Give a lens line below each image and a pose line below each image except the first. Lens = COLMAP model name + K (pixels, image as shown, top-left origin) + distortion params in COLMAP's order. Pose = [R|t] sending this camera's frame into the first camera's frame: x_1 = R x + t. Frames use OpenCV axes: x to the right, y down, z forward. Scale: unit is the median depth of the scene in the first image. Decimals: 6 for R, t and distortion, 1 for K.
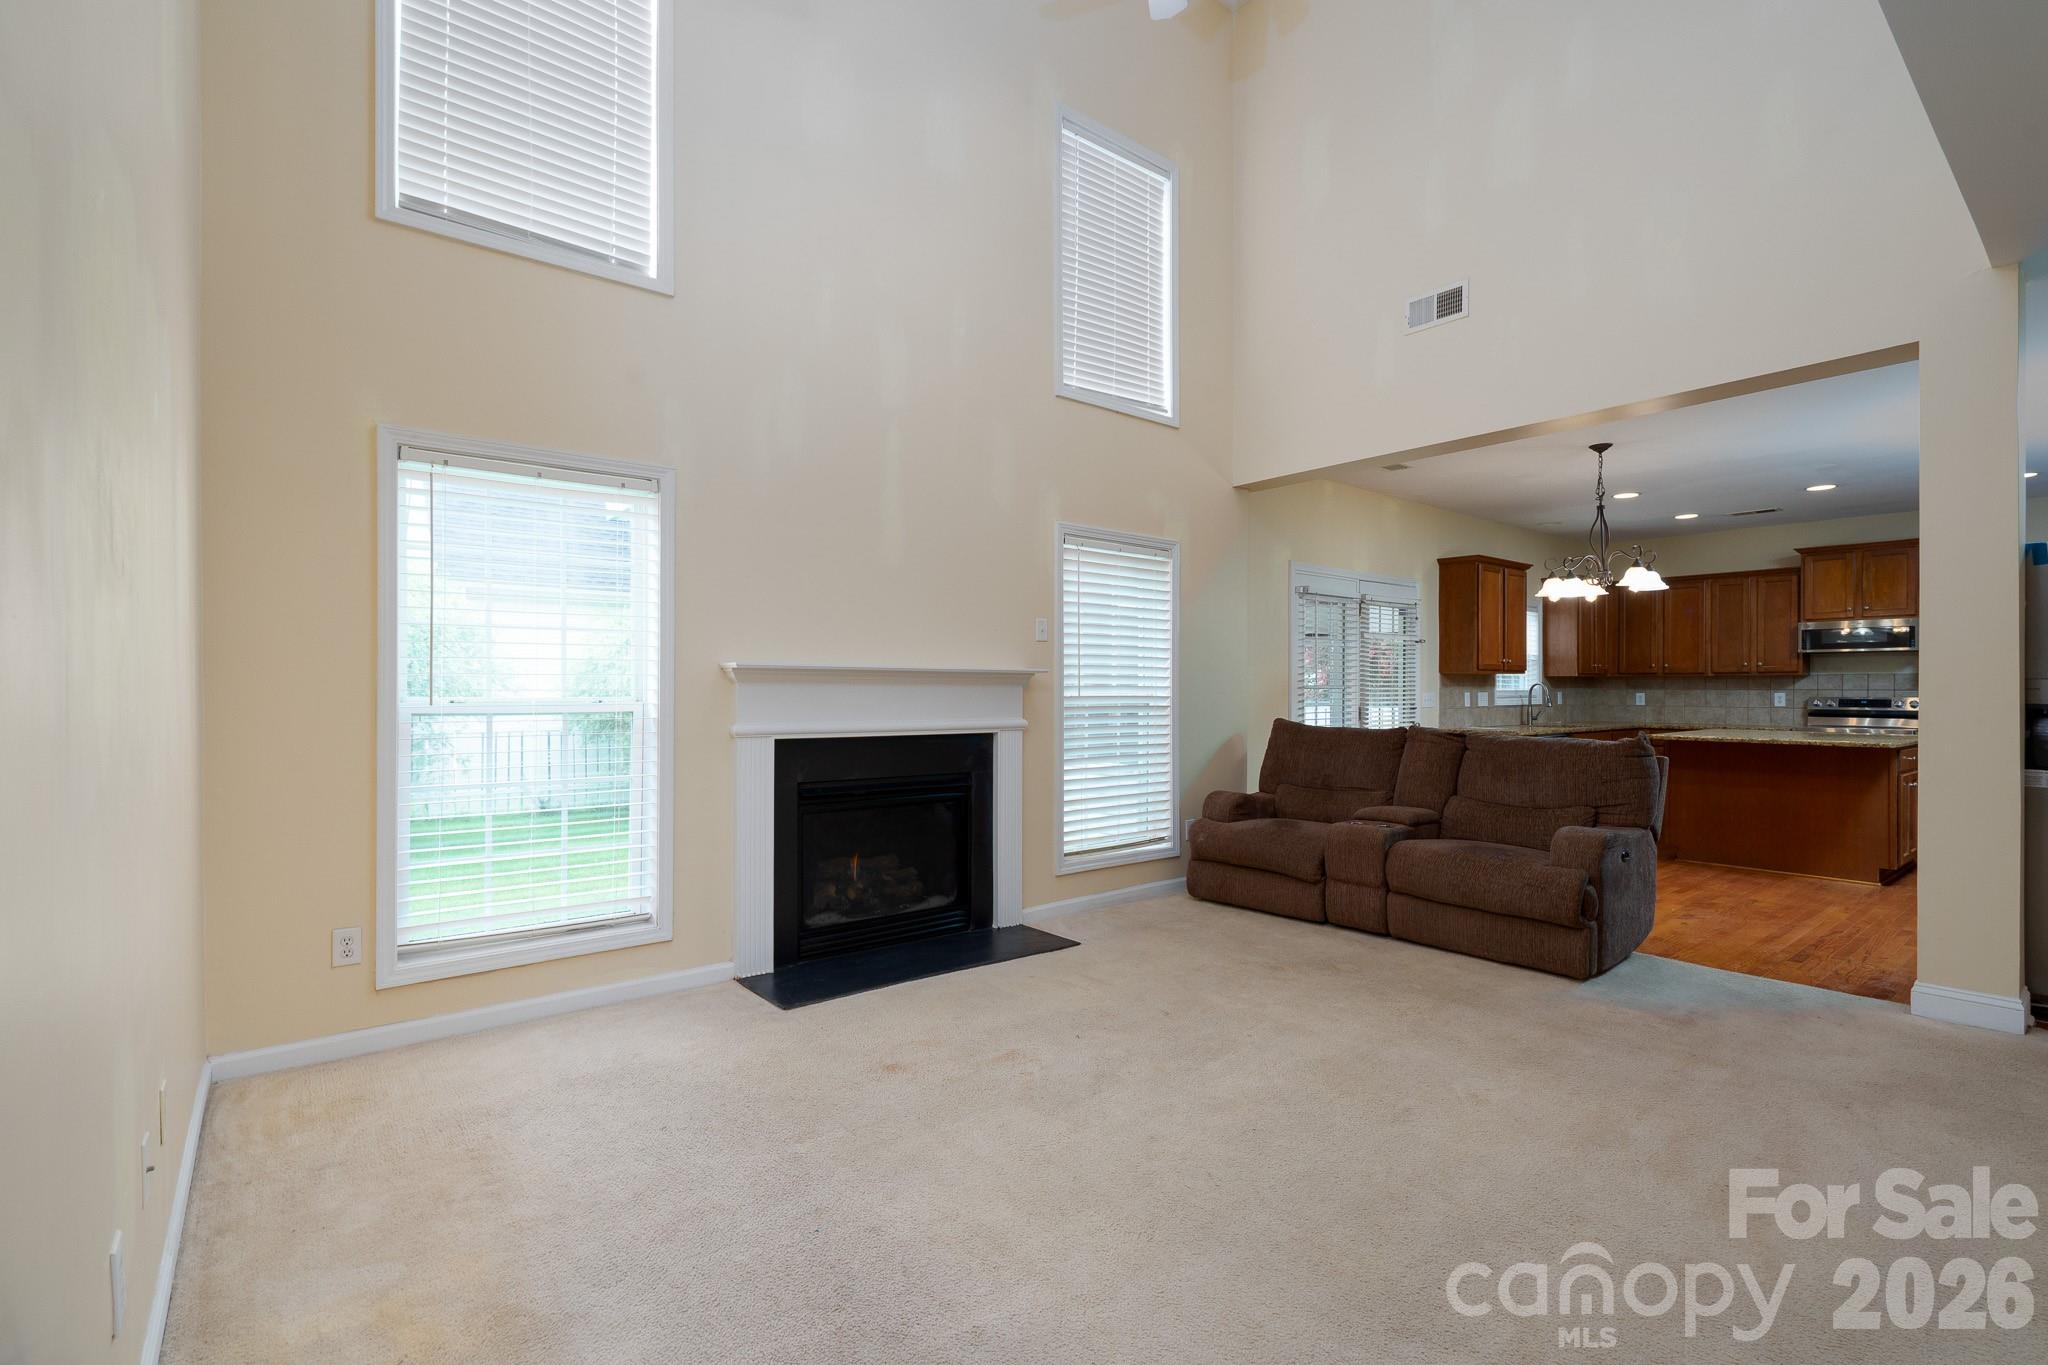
lens RADIAL K [[931.4, 0, 1018.0], [0, 931.4, 684.2], [0, 0, 1]] dist [-0.004780, 0.001106]
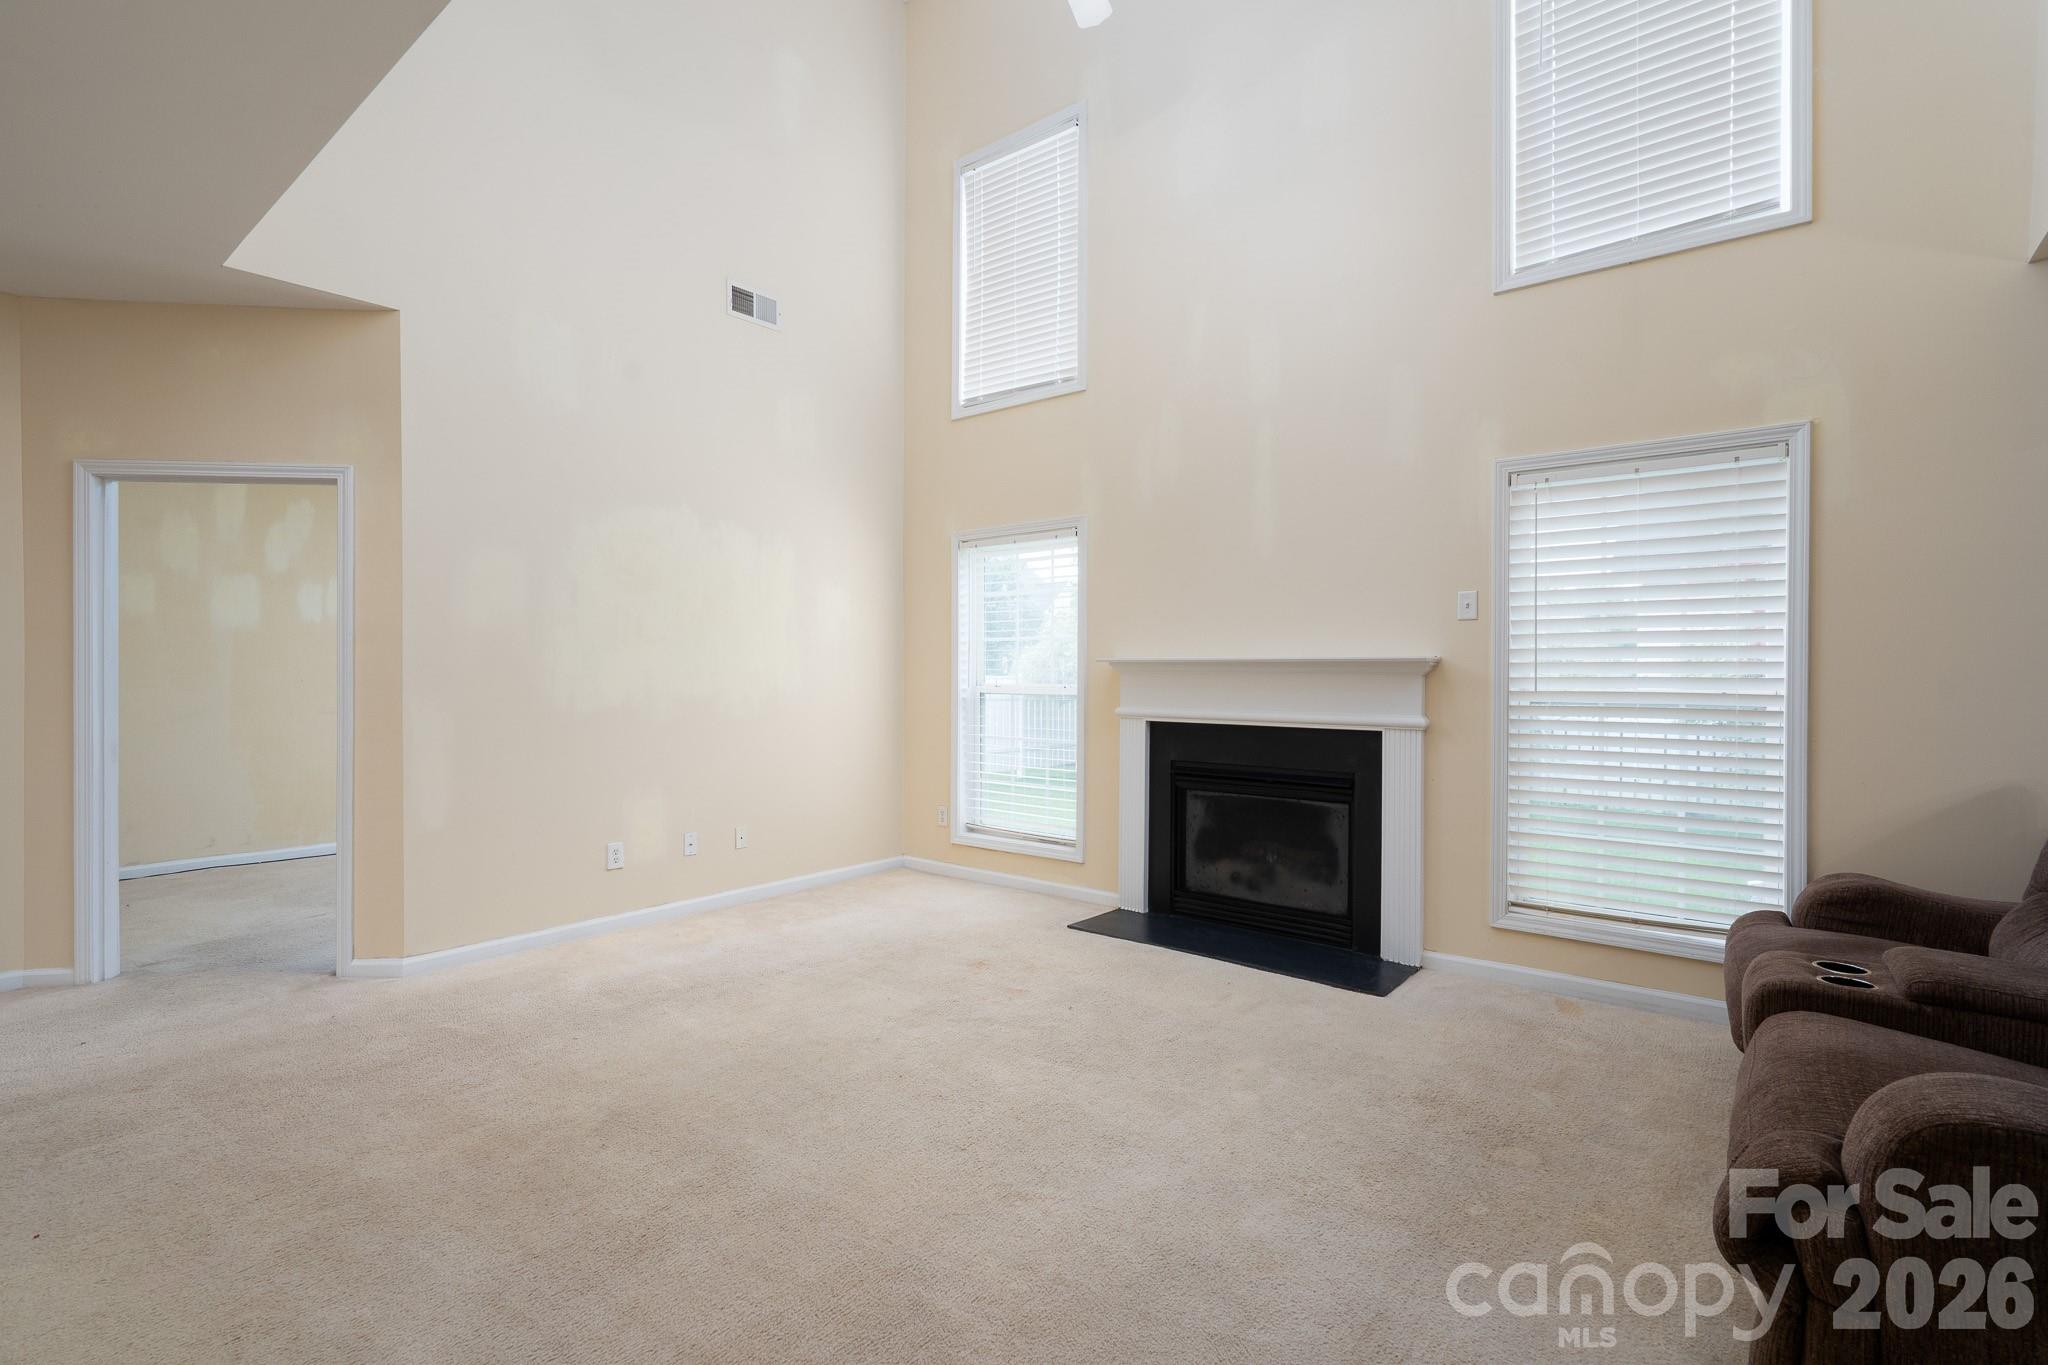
lens RADIAL K [[931.4, 0, 1020.0], [0, 931.4, 677.5], [0, 0, 1]] dist [-0.004780, 0.001106]
pose [[0.212567, 0.003169, -0.977141, 0.792453], [0.003633, 0.999985, 0.004034, -0.002612], [0.977140, -0.004407, 0.212553, 0.521775]]
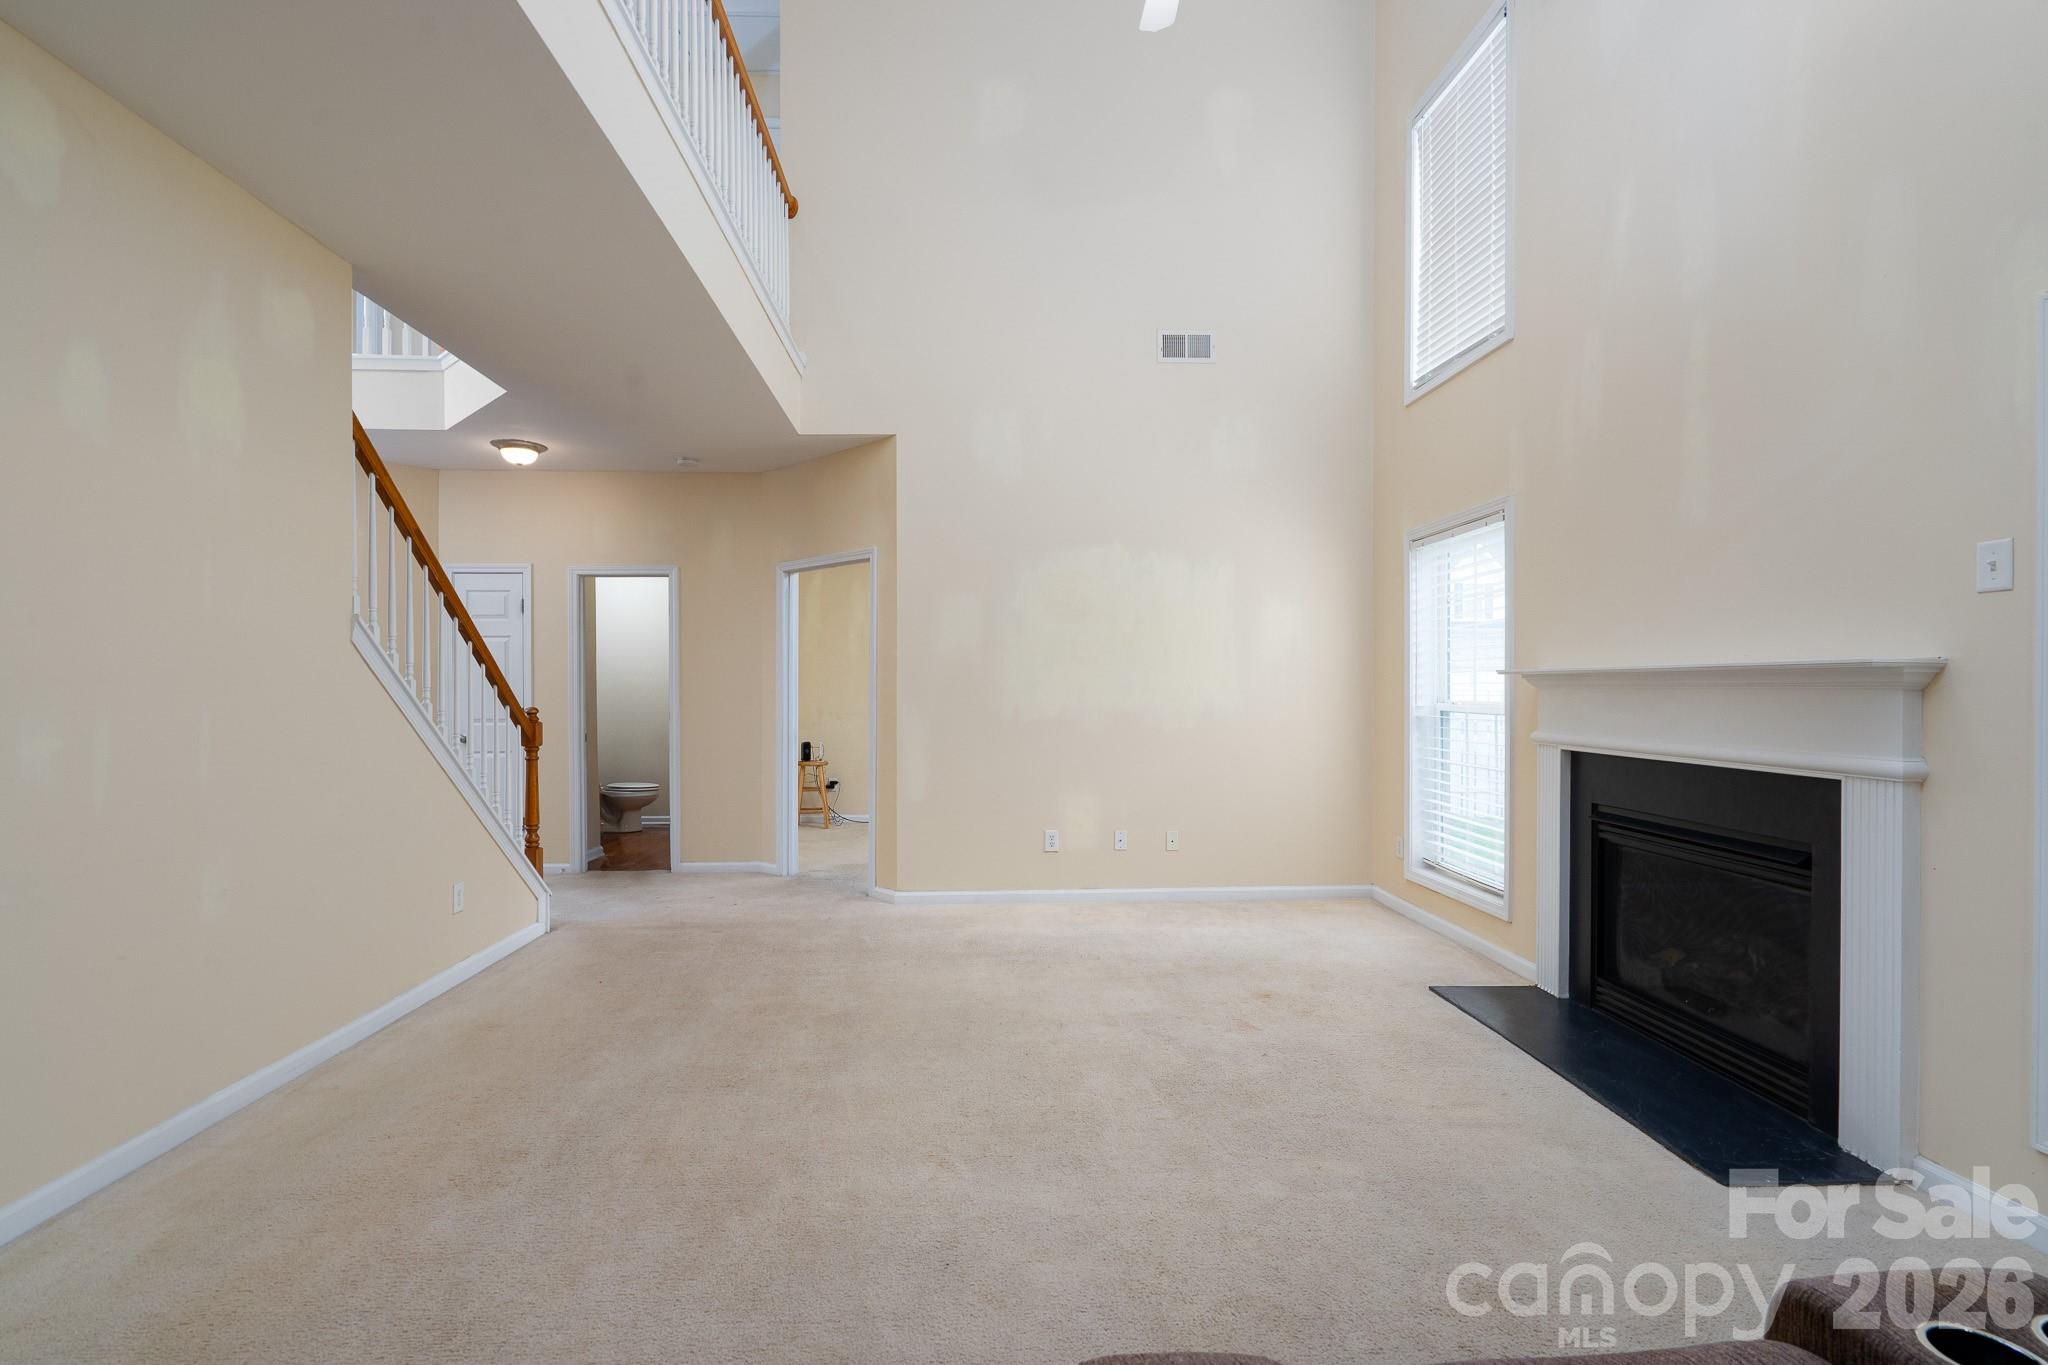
lens RADIAL K [[931.4, 0, 1017.9], [0, 931.4, 688.6], [0, 0, 1]] dist [-0.004780, 0.001106]
pose [[-0.584305, -0.001941, -0.811532, 0.727662], [0.003911, 0.999979, -0.005208, 0.000573], [0.811525, -0.006218, -0.584285, 0.987355]]
